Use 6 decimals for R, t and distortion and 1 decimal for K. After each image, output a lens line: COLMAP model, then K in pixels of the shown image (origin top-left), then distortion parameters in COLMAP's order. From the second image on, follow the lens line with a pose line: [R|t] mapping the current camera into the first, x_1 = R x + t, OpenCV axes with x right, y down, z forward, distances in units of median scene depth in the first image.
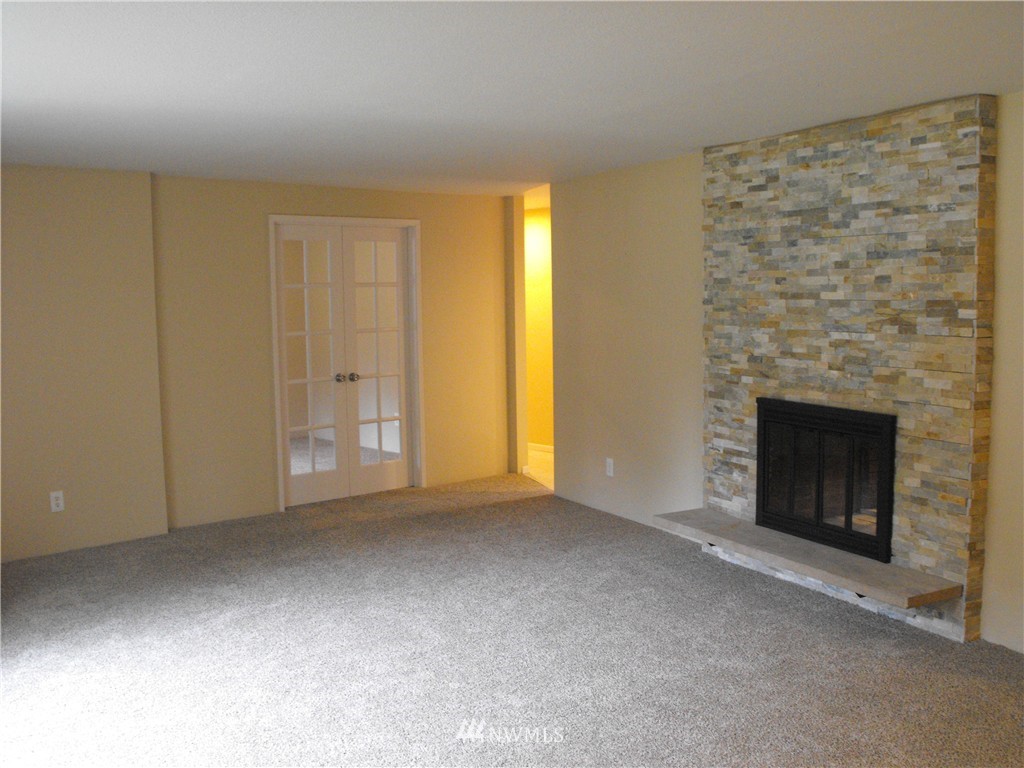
lens RADIAL K [[1011.3, 0, 511.7], [0, 1011.3, 397.0], [0, 0, 1]] dist [-0.215156, 0.215622]
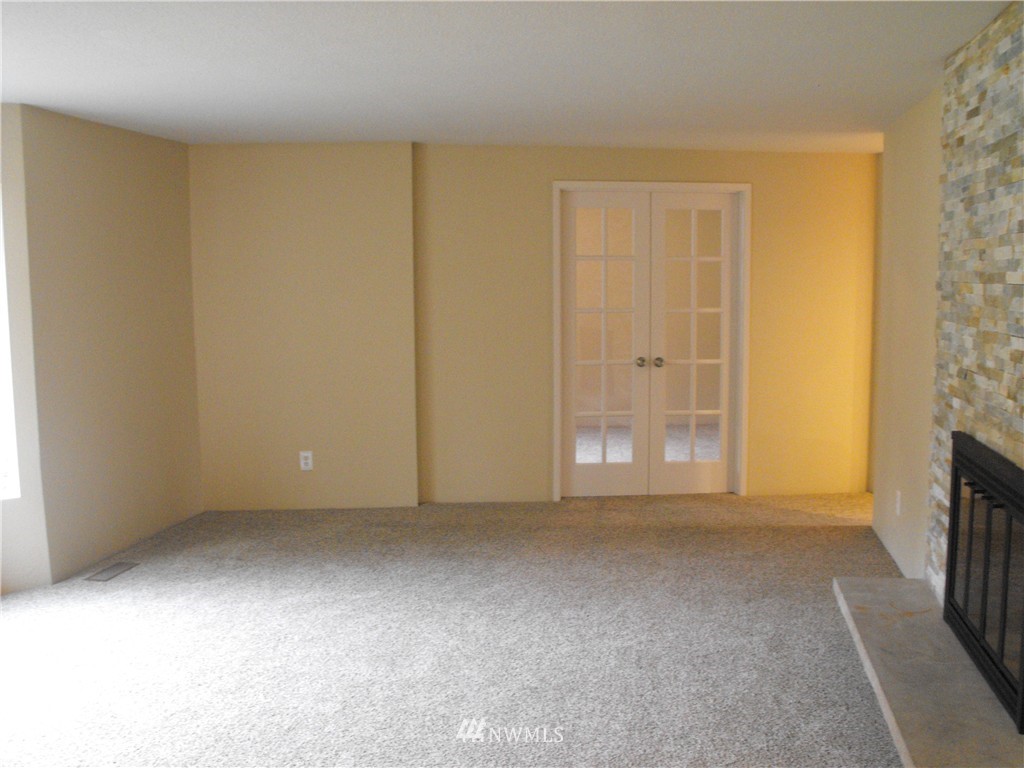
lens RADIAL K [[1011.3, 0, 511.7], [0, 1011.3, 397.0], [0, 0, 1]] dist [-0.215156, 0.215622]
pose [[0.793068, 0.084585, -0.603231, 0.384384], [-0.069612, 0.996409, 0.048197, -0.031436], [0.605142, 0.003769, 0.796109, 0.291873]]
